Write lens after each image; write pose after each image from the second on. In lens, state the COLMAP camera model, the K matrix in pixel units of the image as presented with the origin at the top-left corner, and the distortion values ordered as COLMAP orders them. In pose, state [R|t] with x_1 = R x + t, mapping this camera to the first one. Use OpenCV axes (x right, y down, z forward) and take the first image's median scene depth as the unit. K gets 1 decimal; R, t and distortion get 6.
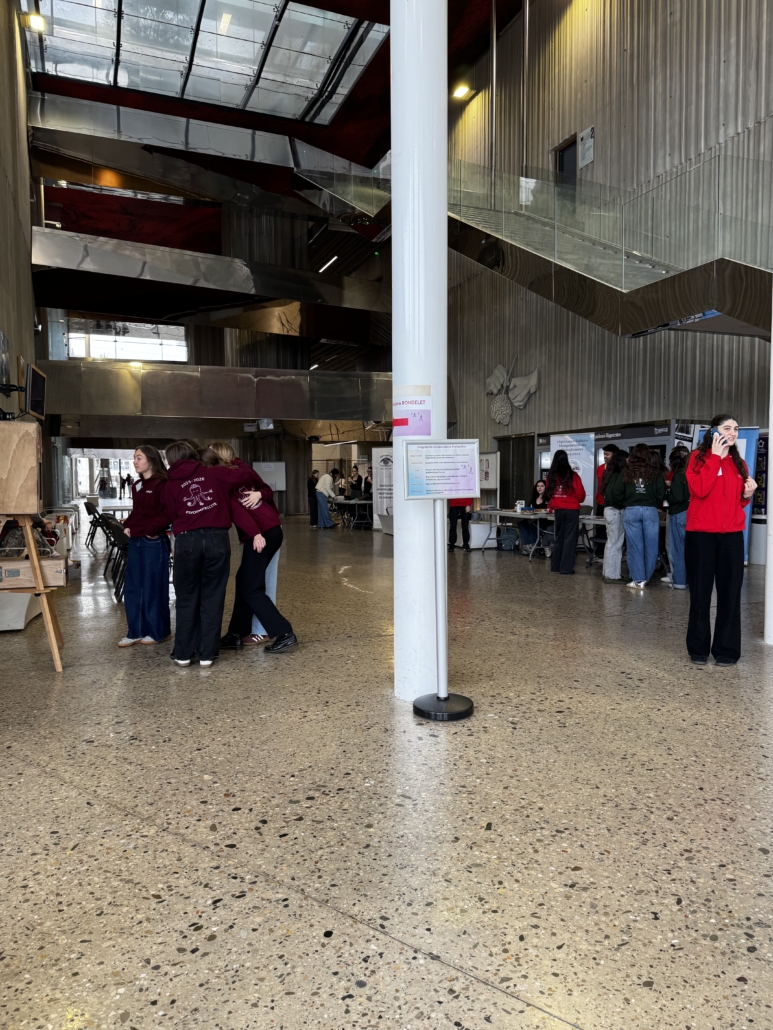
lens RADIAL K [[716.7, 0, 394.9], [0, 716.7, 513.6], [0, 0, 1]] dist [0.042120, -0.049650]
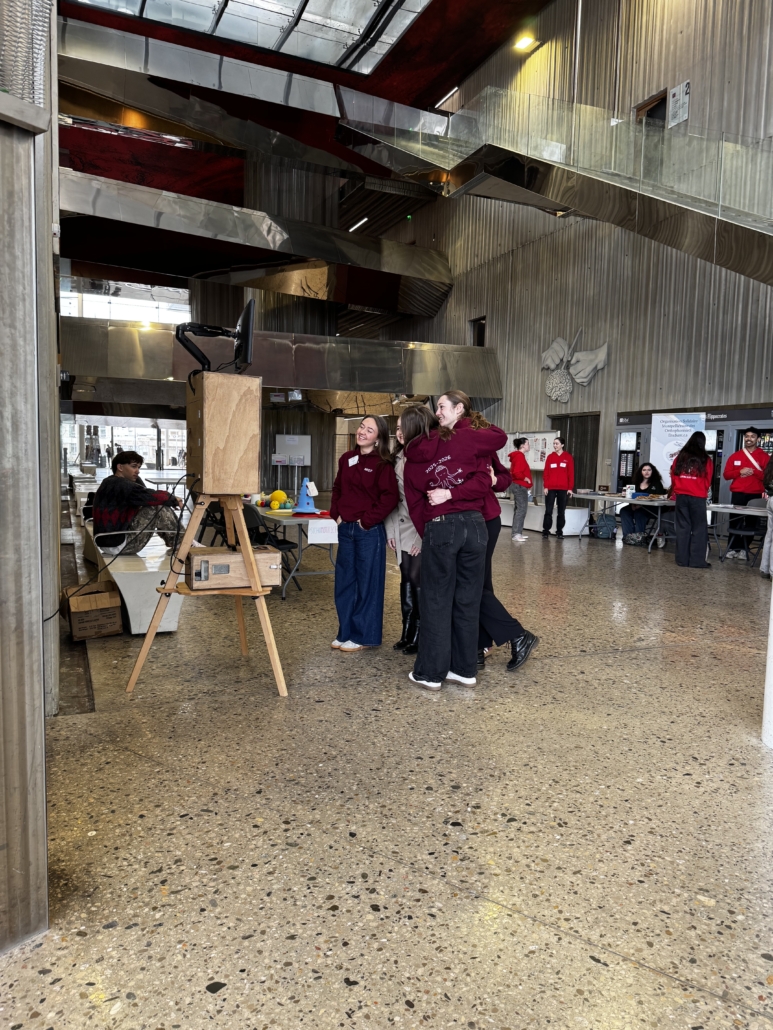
lens RADIAL K [[716.7, 0, 387.8], [0, 716.7, 508.8], [0, 0, 1]] dist [0.042120, -0.049650]
pose [[0.998991, 0.025276, 0.037131, -0.121986], [-0.026240, 0.999325, 0.025707, -0.002621], [-0.036456, -0.026656, 0.998980, 0.070160]]
